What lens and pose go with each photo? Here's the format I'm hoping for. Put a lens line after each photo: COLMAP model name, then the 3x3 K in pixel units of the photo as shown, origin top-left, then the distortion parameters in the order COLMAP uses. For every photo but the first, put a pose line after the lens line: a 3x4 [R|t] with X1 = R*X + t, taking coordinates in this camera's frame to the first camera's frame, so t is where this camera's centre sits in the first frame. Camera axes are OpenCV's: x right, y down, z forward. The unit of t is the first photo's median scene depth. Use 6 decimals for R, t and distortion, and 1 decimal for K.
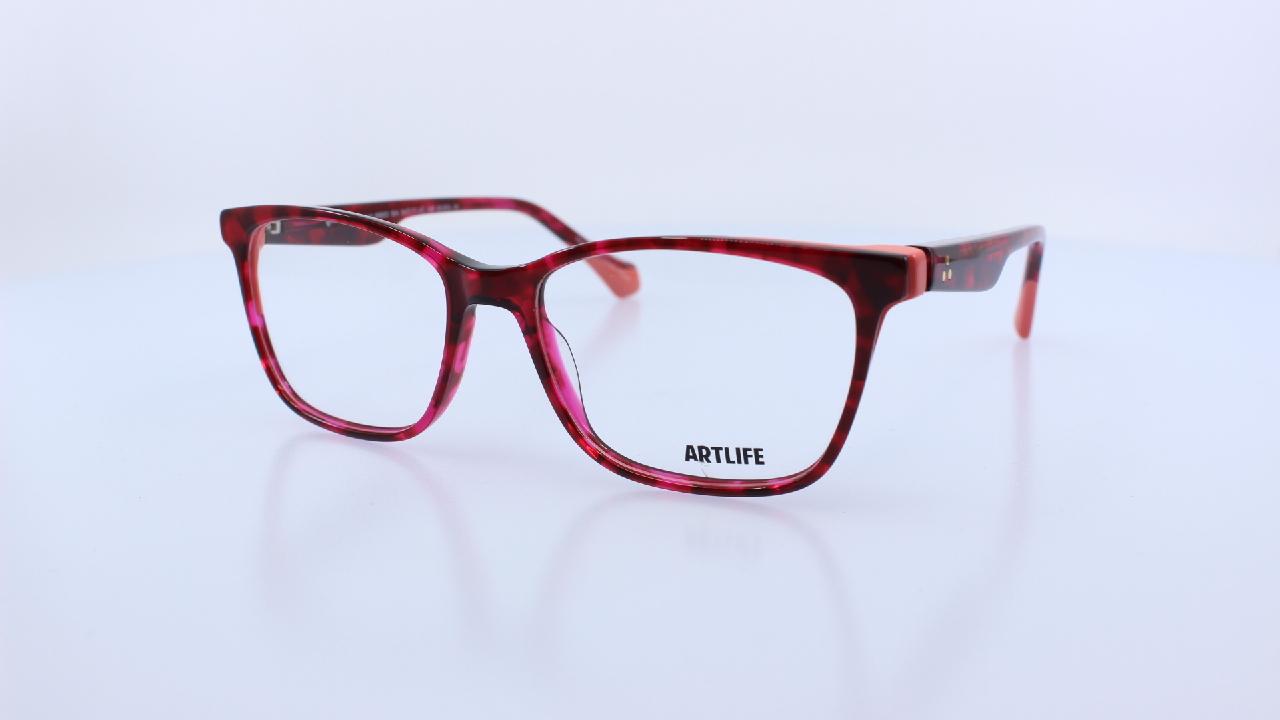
lens RADIAL K [[1398.3, 0, 642.7], [0, 1398.3, 369.5], [0, 0, 1]] dist [-0.136845, 0.000000]
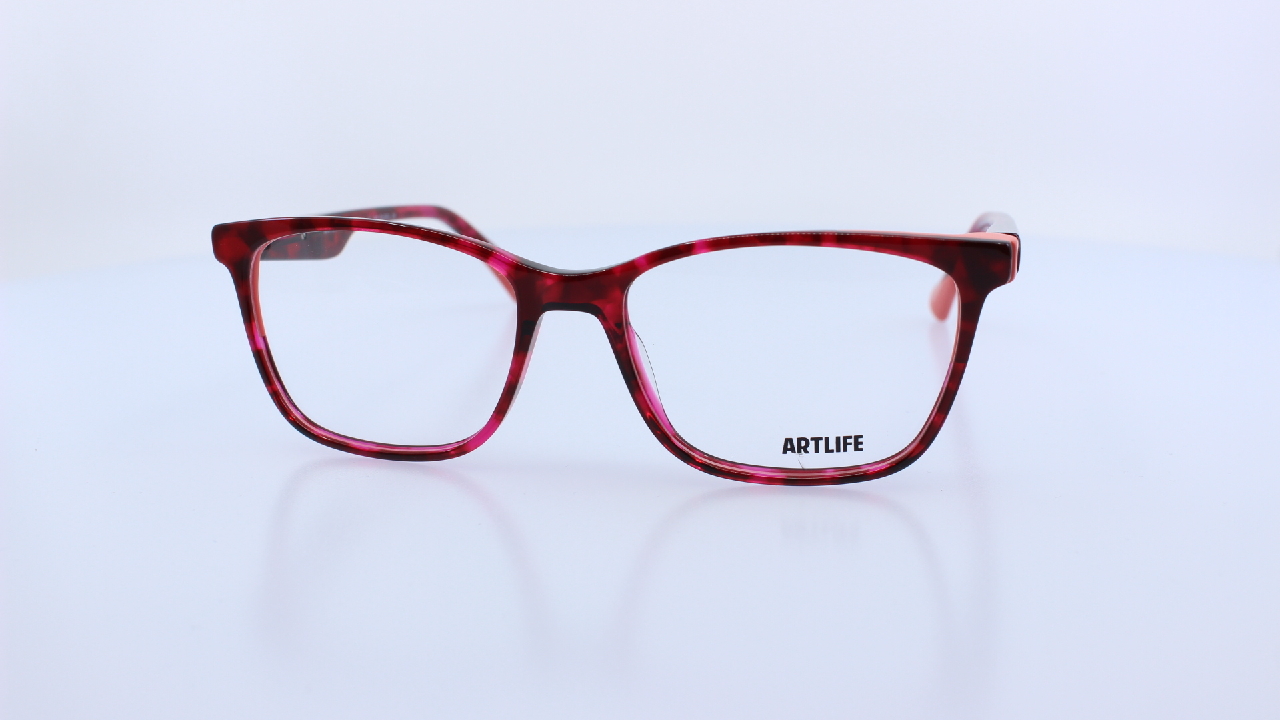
lens RADIAL K [[1398.3, 0, 638.5], [0, 1398.3, 362.7], [0, 0, 1]] dist [-0.136845, 0.000000]
pose [[0.966353, -0.061465, 0.249766, -0.321076], [0.063535, 0.997980, -0.000228, -0.006959], [-0.249248, 0.016089, 0.968306, 0.044668]]
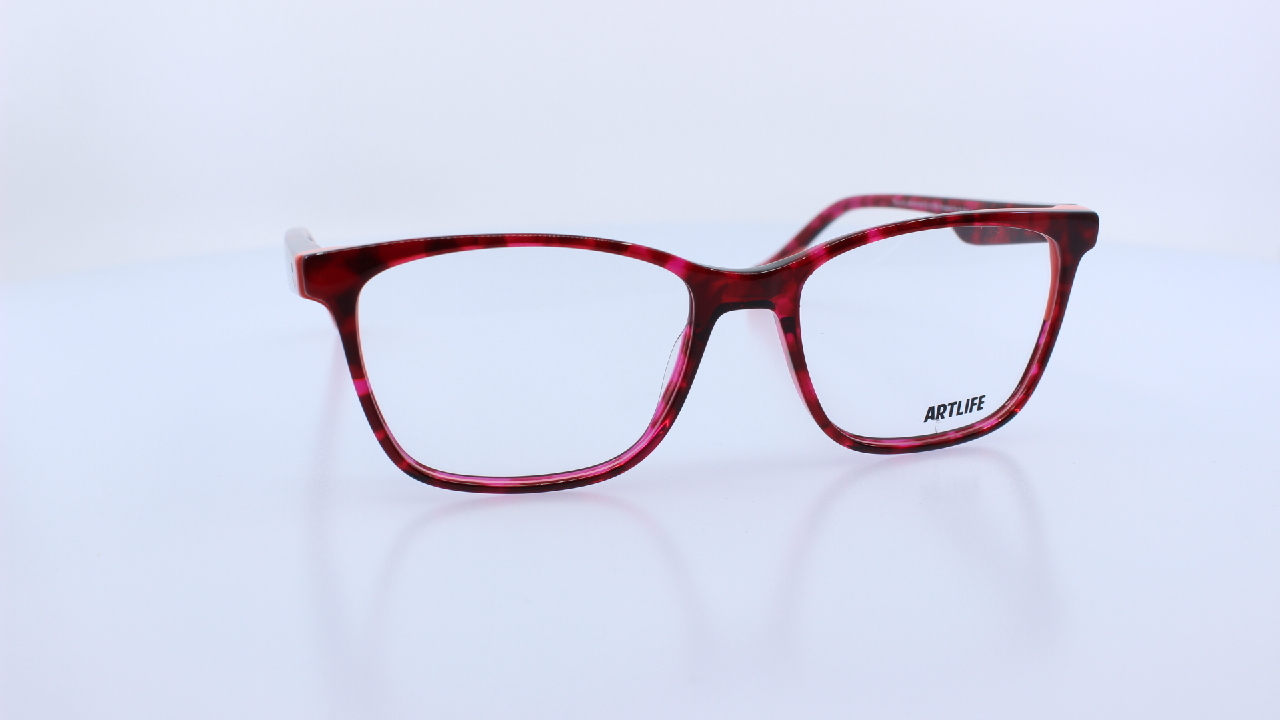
lens RADIAL K [[1398.3, 0, 644.5], [0, 1398.3, 353.1], [0, 0, 1]] dist [-0.136845, 0.000000]
pose [[0.713322, -0.159454, 0.682455, -0.864820], [0.170862, 0.983958, 0.051309, -0.081489], [-0.679689, 0.080006, 0.729124, 0.352992]]
